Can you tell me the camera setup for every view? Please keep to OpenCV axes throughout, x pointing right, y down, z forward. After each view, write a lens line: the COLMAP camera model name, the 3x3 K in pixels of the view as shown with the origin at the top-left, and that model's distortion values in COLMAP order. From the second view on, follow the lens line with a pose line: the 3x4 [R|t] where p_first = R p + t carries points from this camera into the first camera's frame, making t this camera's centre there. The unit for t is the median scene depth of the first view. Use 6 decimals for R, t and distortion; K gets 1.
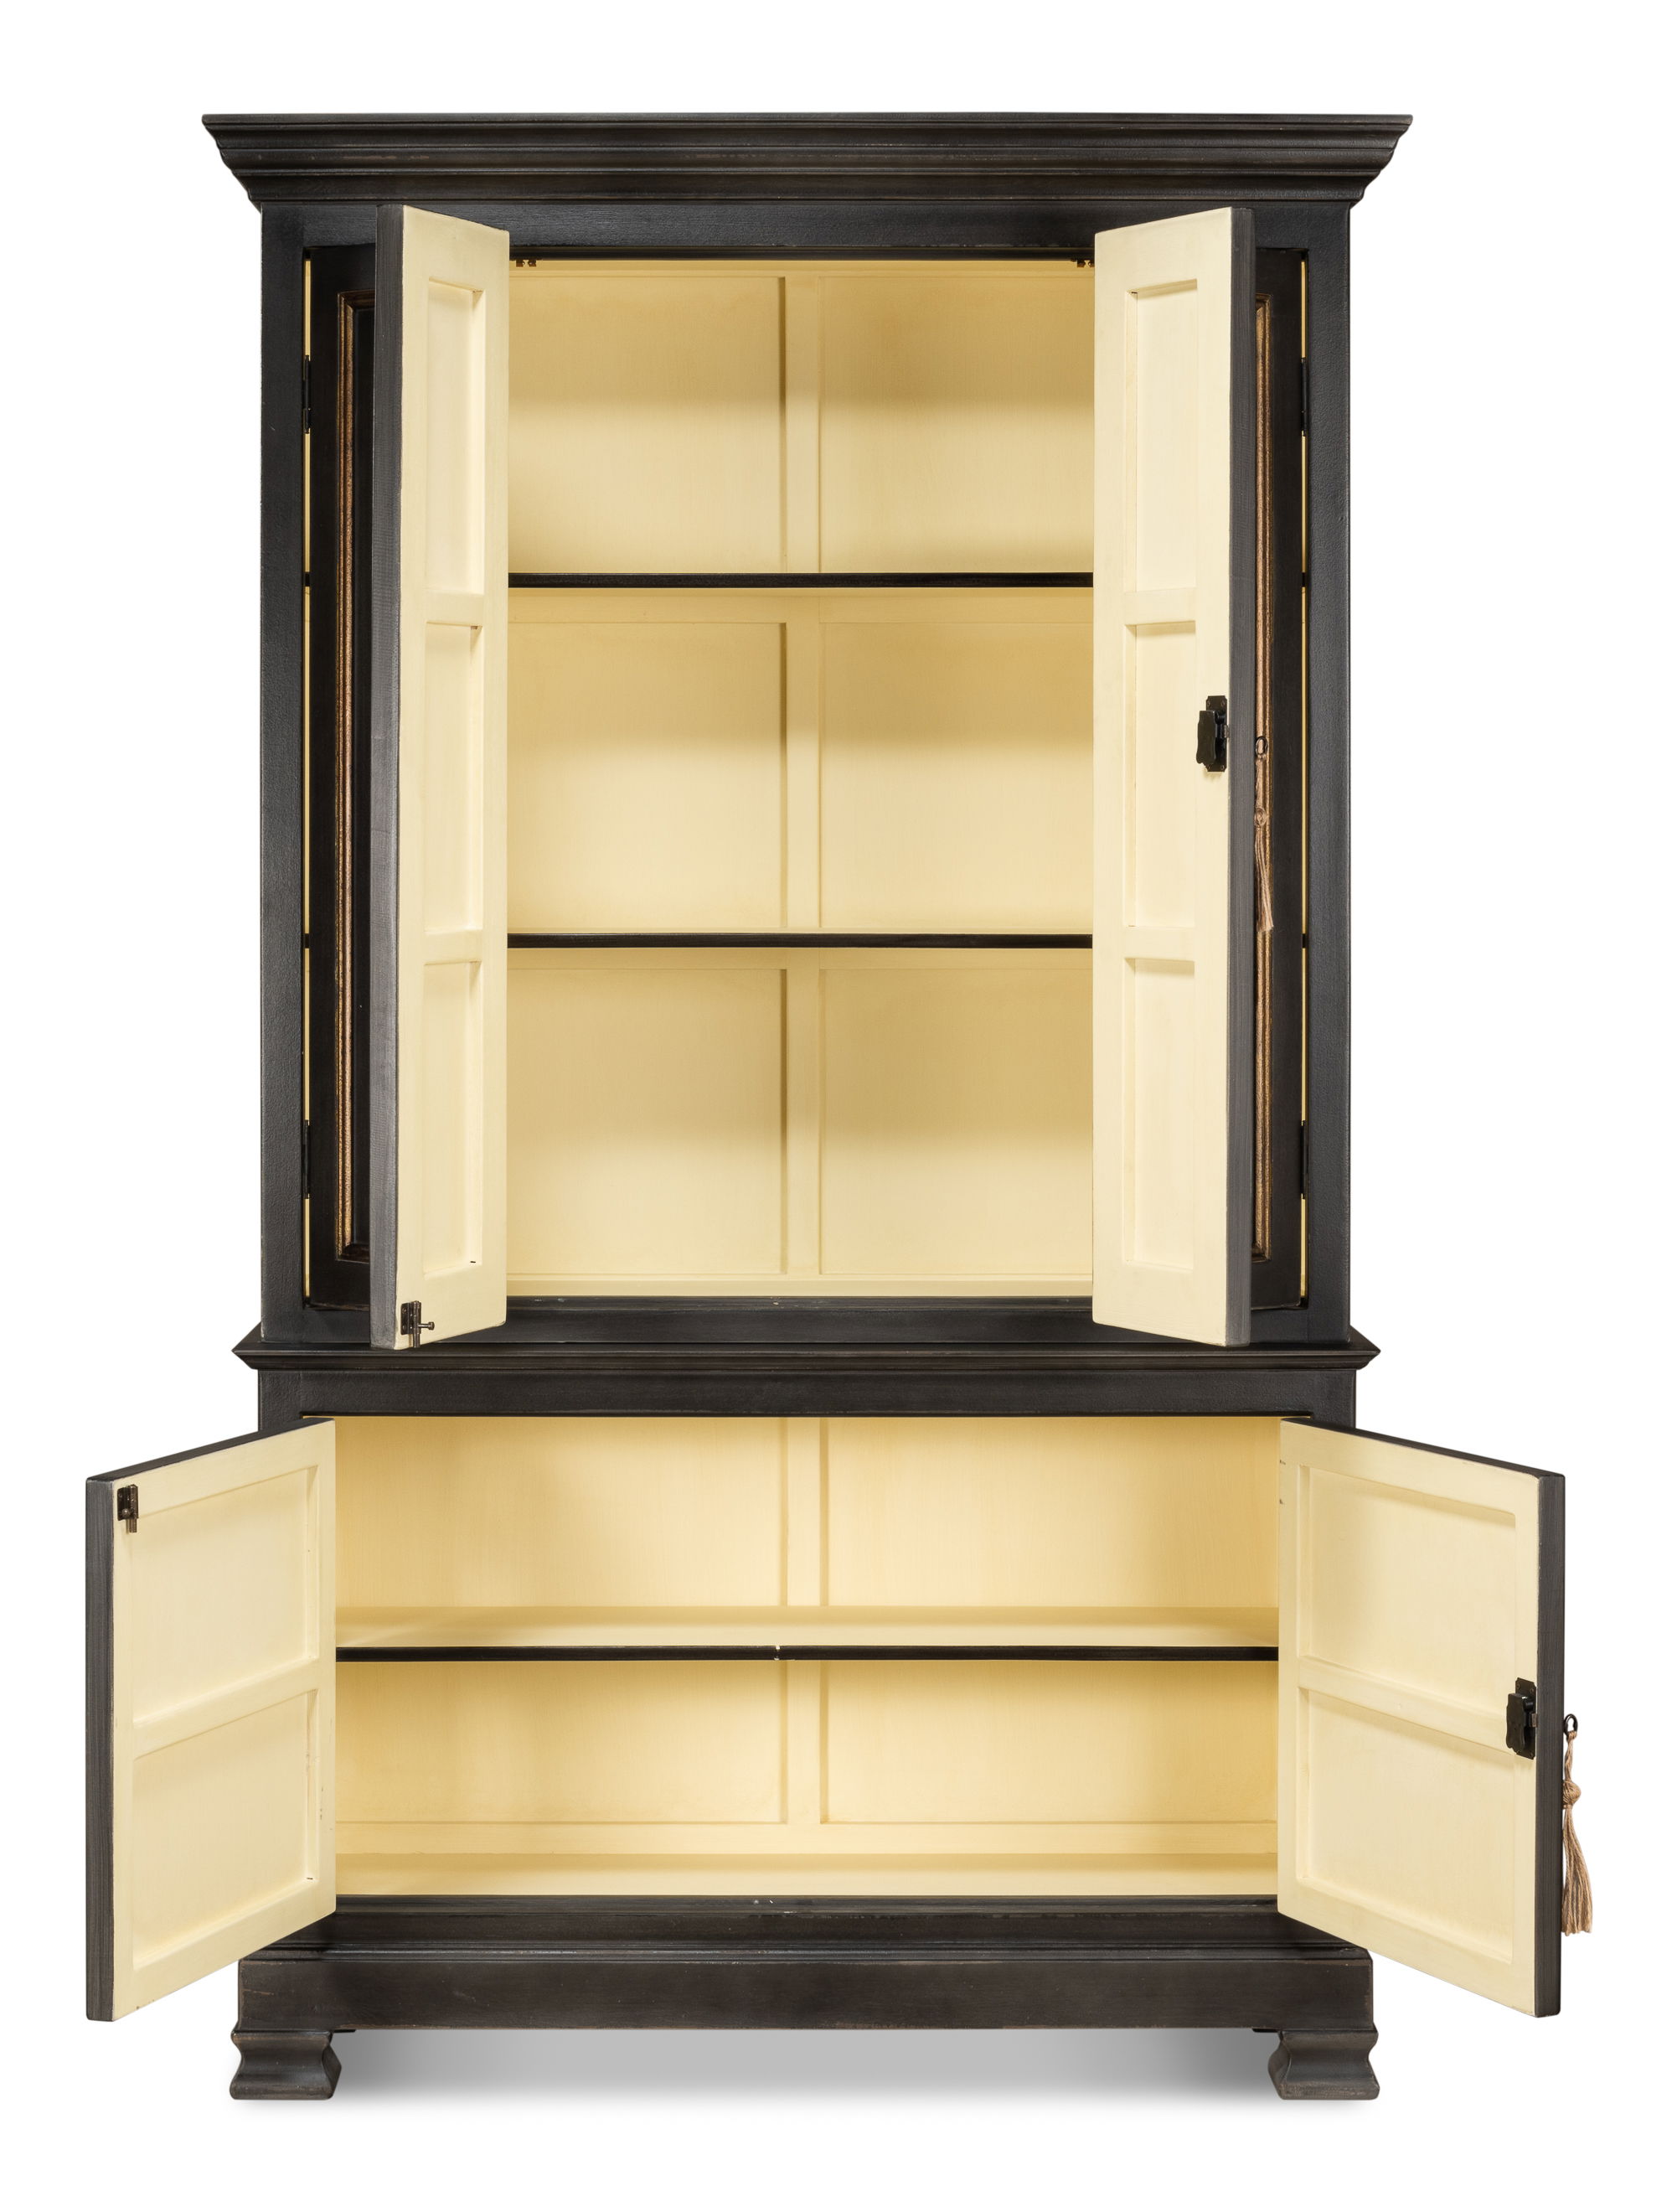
lens RADIAL K [[4709.5, 0, 838.5], [0, 4709.5, 1106.0], [0, 0, 1]] dist [-0.057034, 0.370970]
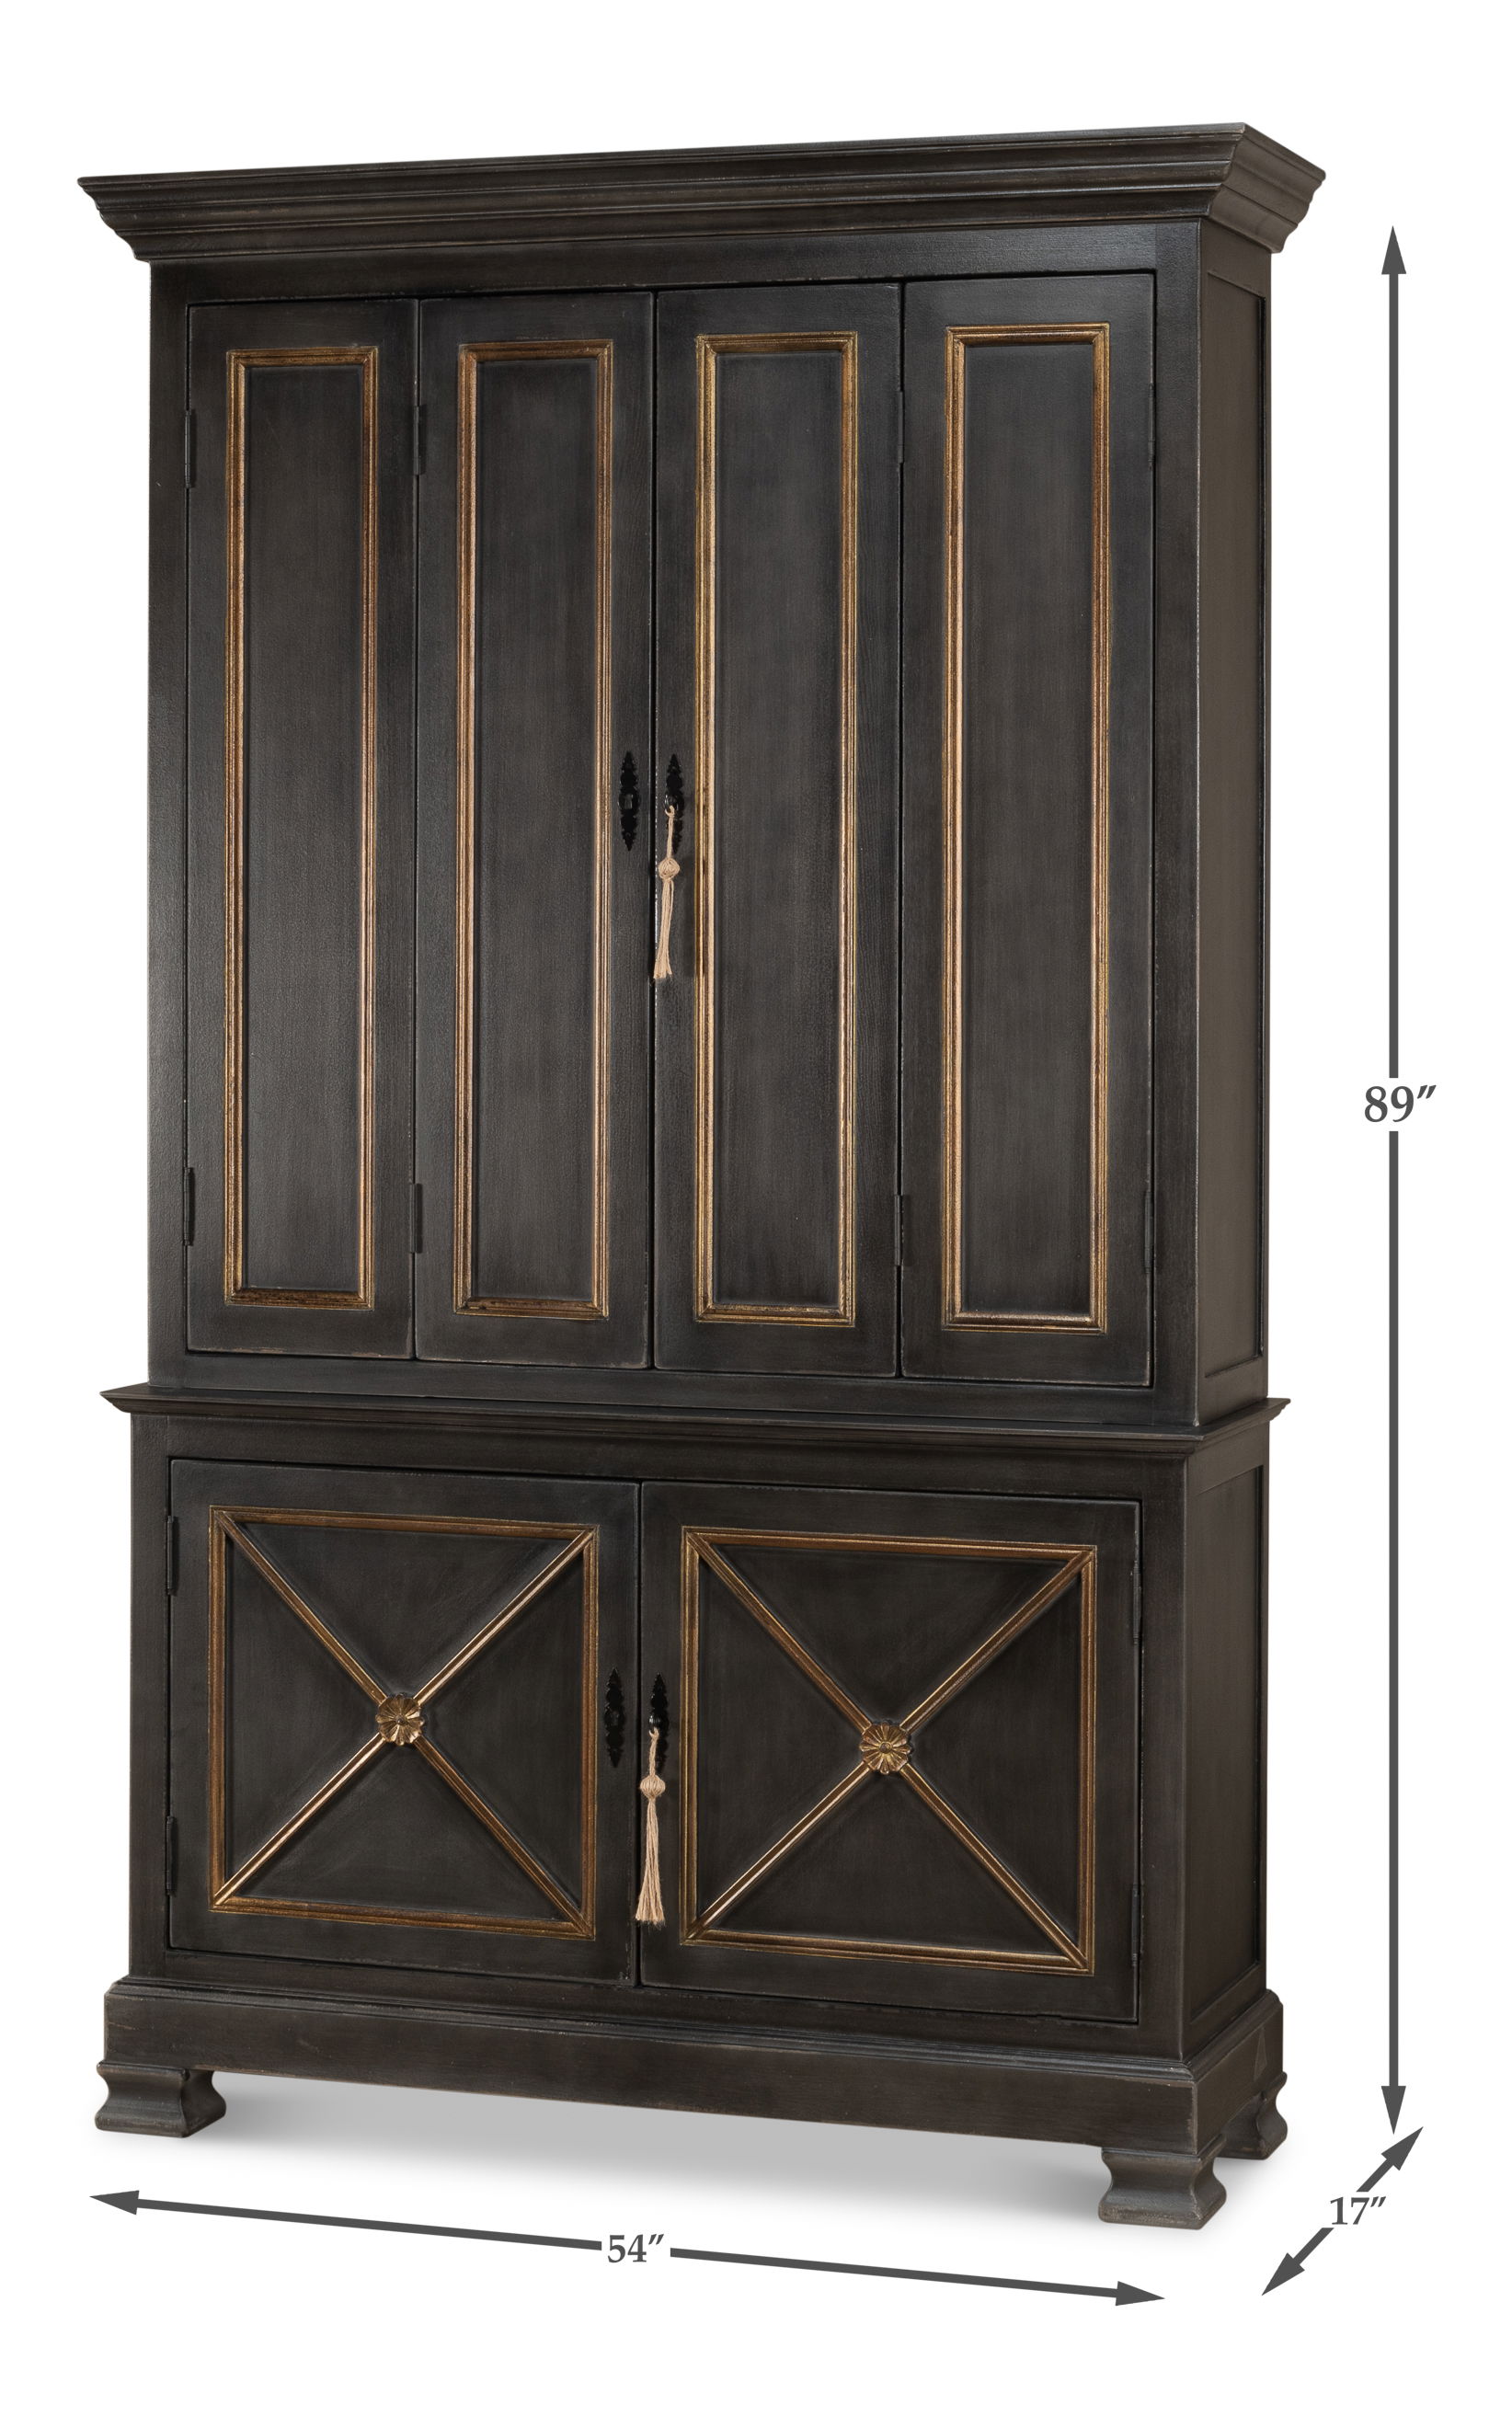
lens RADIAL K [[5103.6, 0, 756.0], [0, 5103.6, 1214.0], [0, 0, 1]] dist [0.001243, -0.230558]
pose [[0.946689, 0.024734, -0.321197, 0.356523], [-0.023034, 0.999693, 0.009092, 0.000115], [0.321323, -0.001208, 0.946969, 0.001758]]
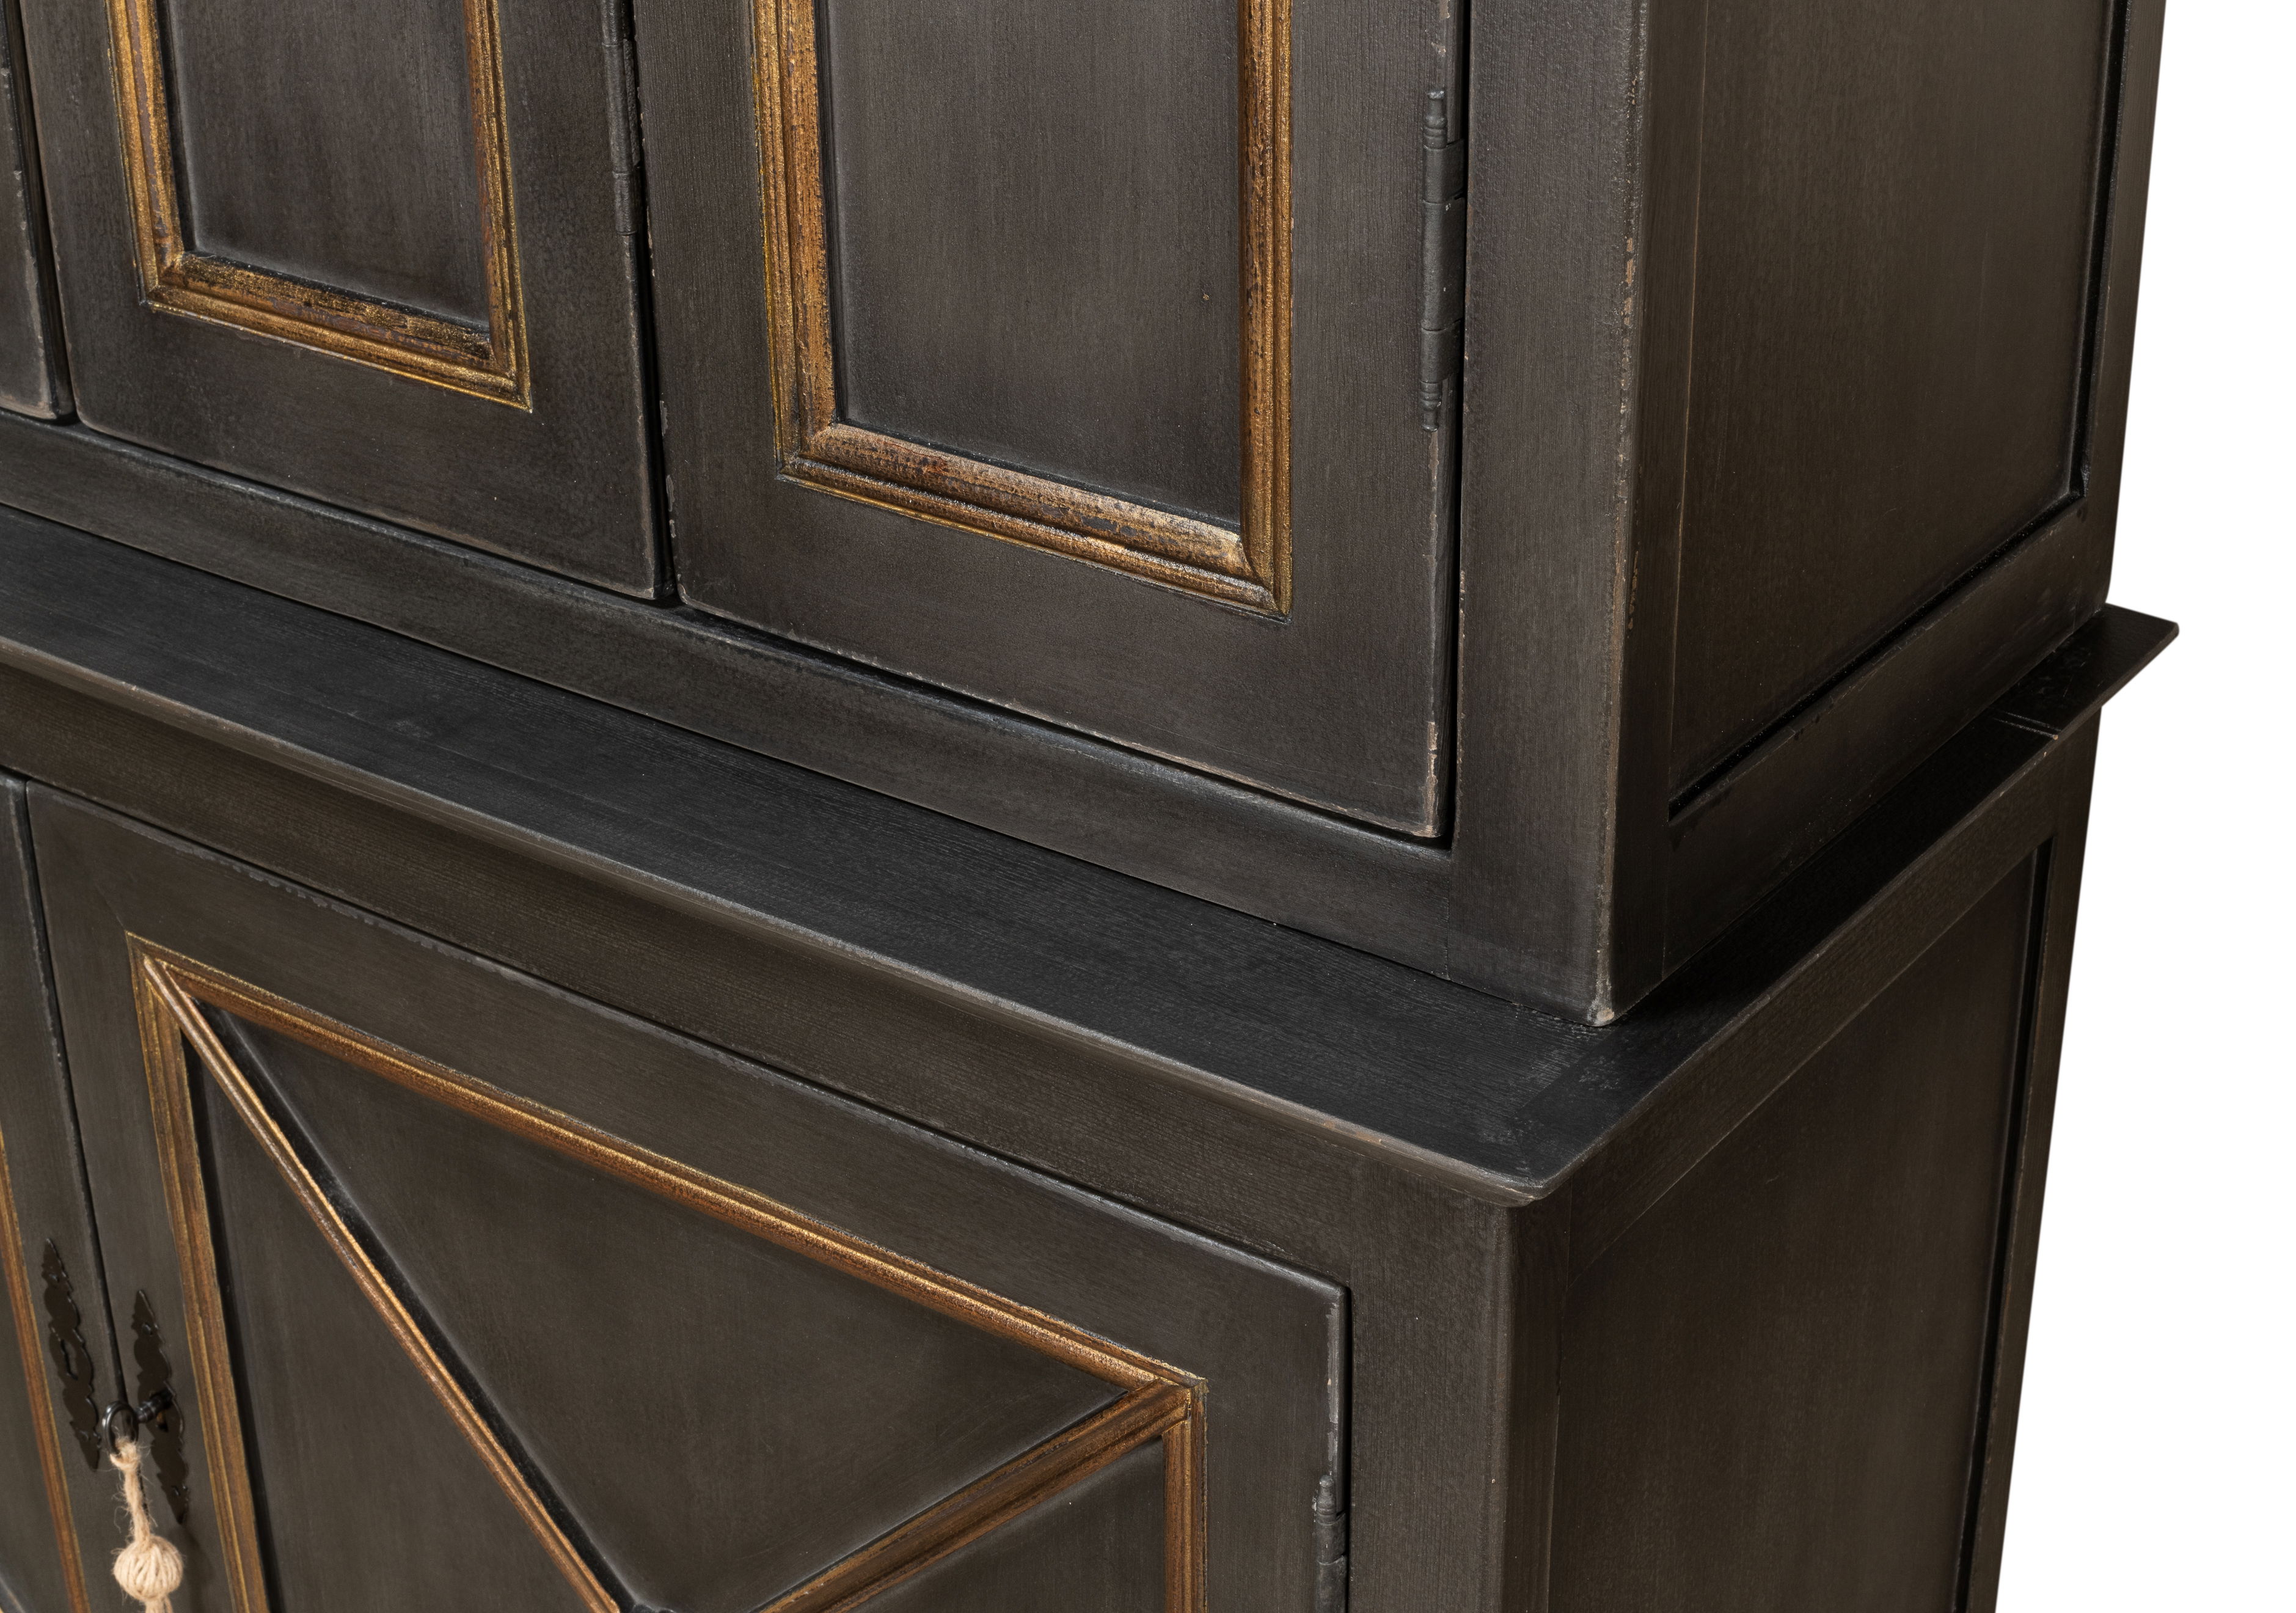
lens RADIAL K [[3801.2, 0, 1148.0], [0, 3801.2, 806.5], [0, 0, 1]] dist [-0.114180, -0.037689]
pose [[0.805822, 0.259861, -0.532093, 0.194863], [-0.022070, 0.911122, 0.411545, -0.038126], [0.591746, -0.319889, 0.739937, 0.839040]]
